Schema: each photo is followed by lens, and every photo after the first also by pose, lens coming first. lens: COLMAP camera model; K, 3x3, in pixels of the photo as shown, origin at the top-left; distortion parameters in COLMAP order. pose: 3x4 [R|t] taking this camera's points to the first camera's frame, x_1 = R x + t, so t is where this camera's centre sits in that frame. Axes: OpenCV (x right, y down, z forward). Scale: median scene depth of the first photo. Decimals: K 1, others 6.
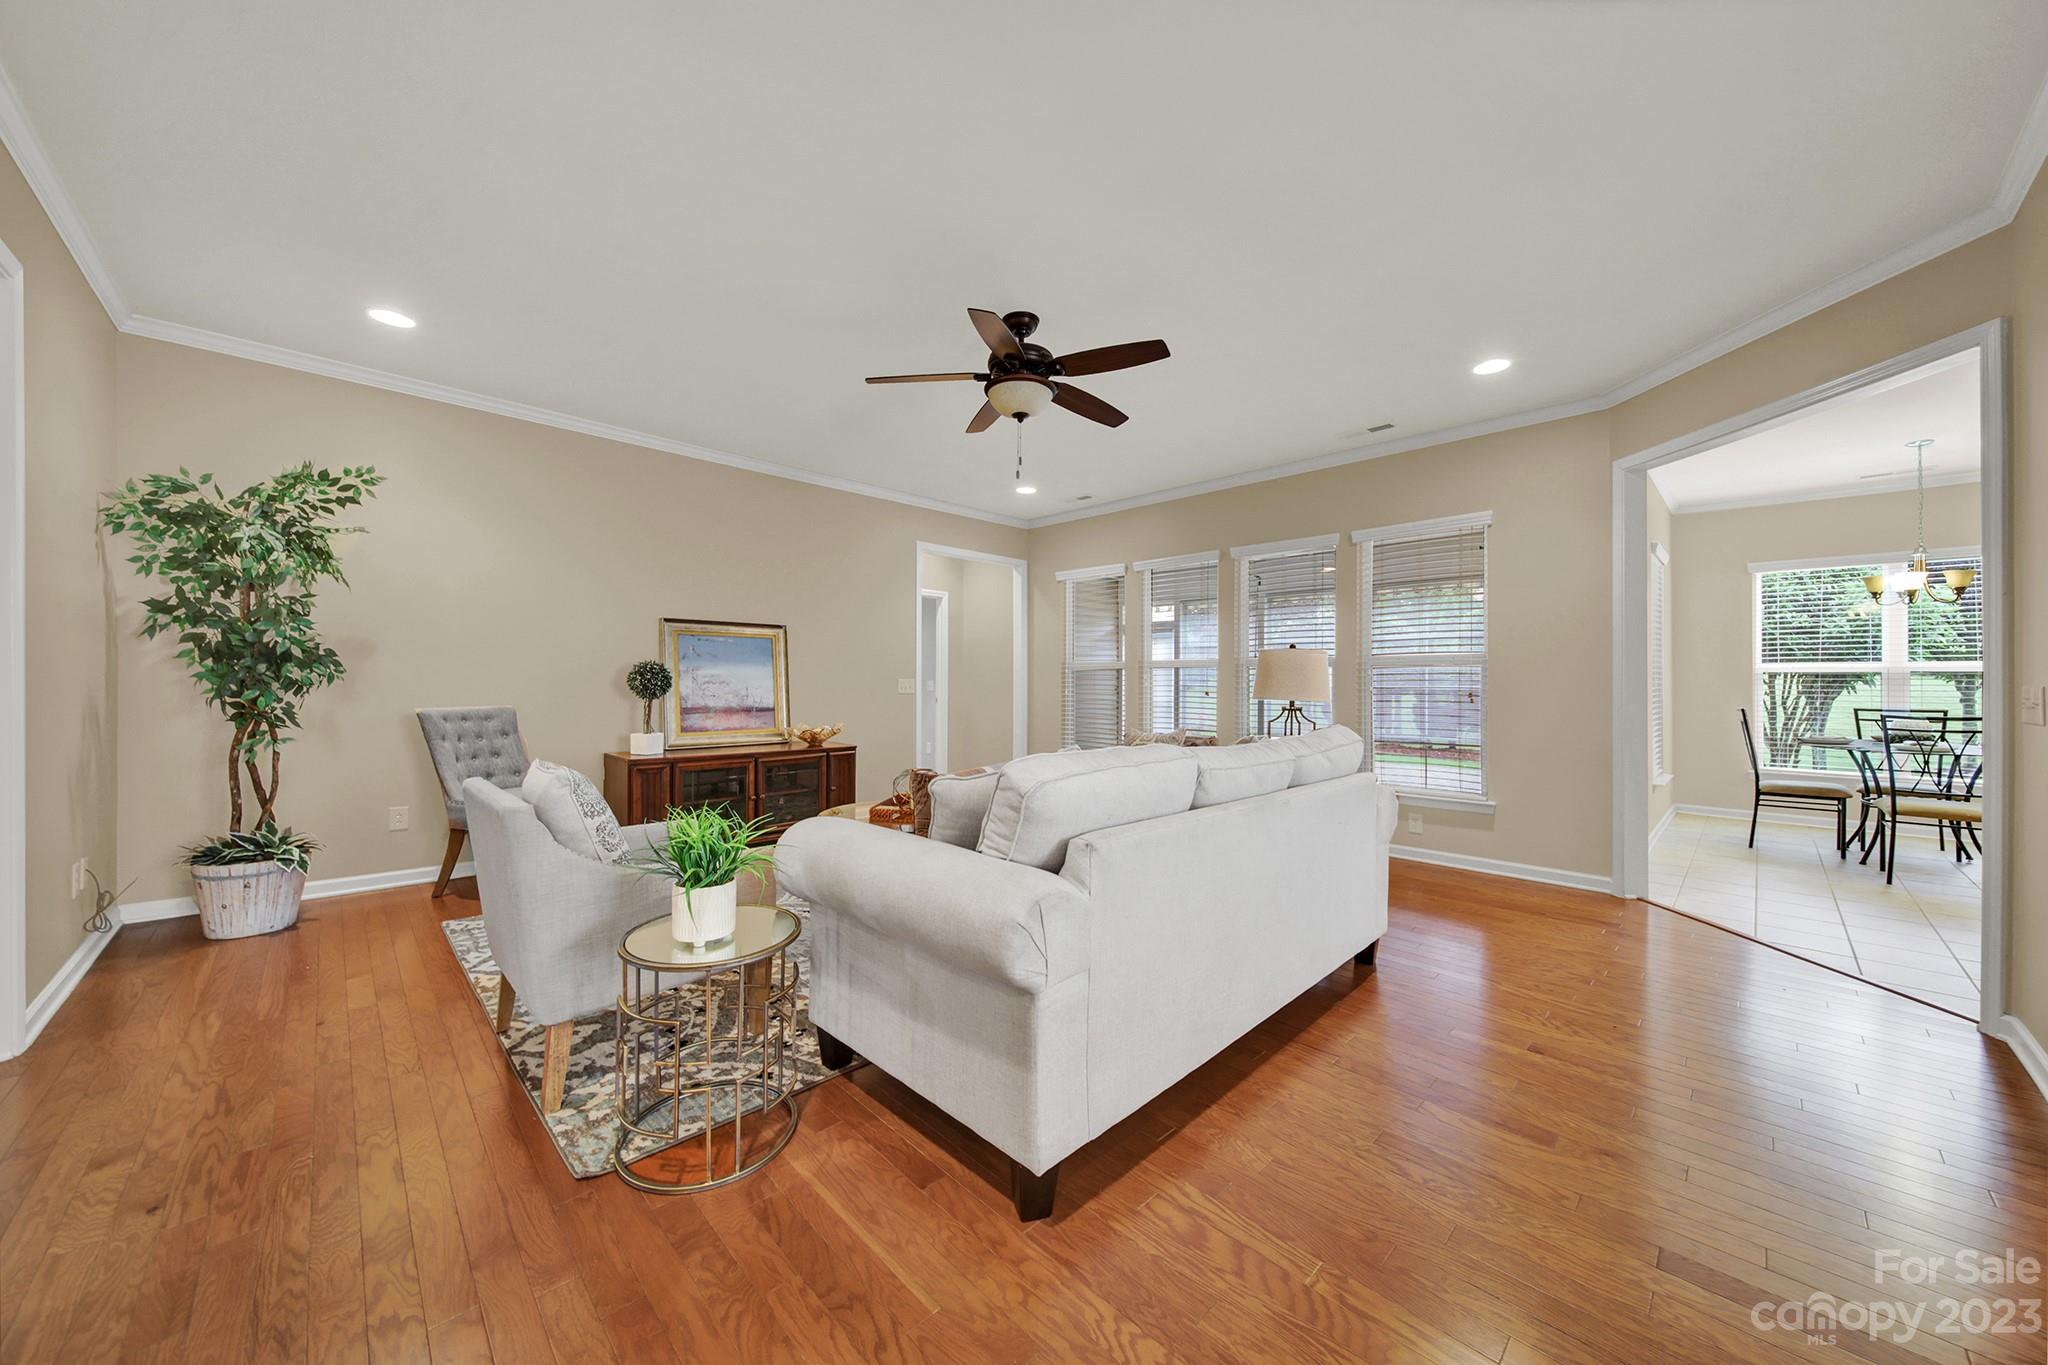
lens RADIAL K [[738.9, 0, 1025.3], [0, 738.9, 673.6], [0, 0, 1]] dist [-0.000520, -0.000393]
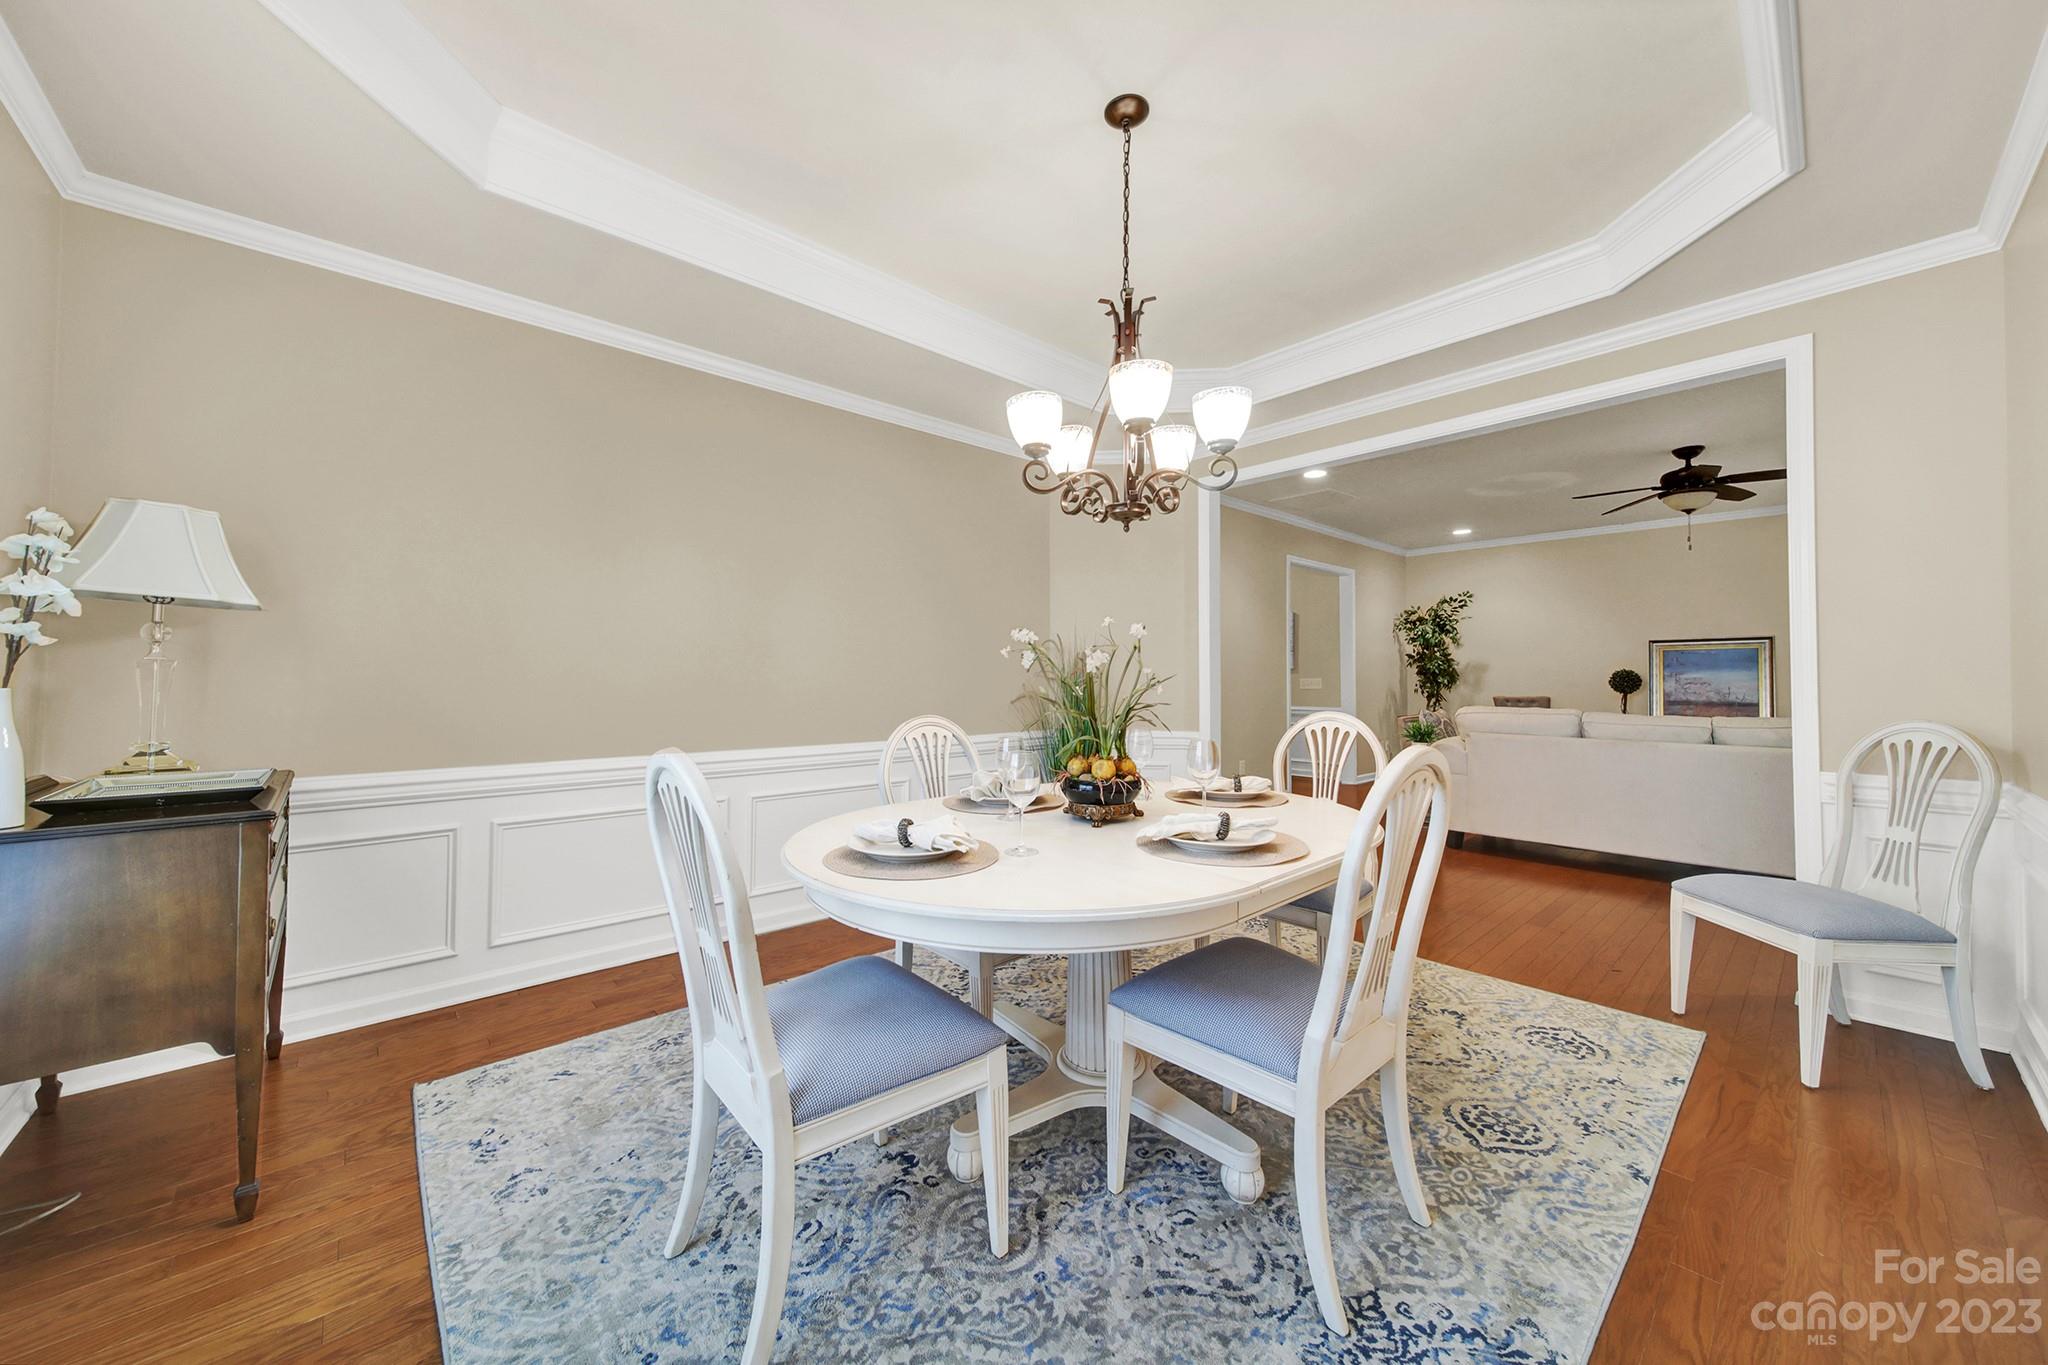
lens RADIAL K [[738.9, 0, 1025.3], [0, 738.9, 673.6], [0, 0, 1]] dist [-0.000520, -0.000393]
pose [[-0.030993, -0.014696, -0.999412, 1.598869], [0.011183, 0.999824, -0.015049, 0.000845], [0.999457, -0.011642, -0.030824, -0.353007]]
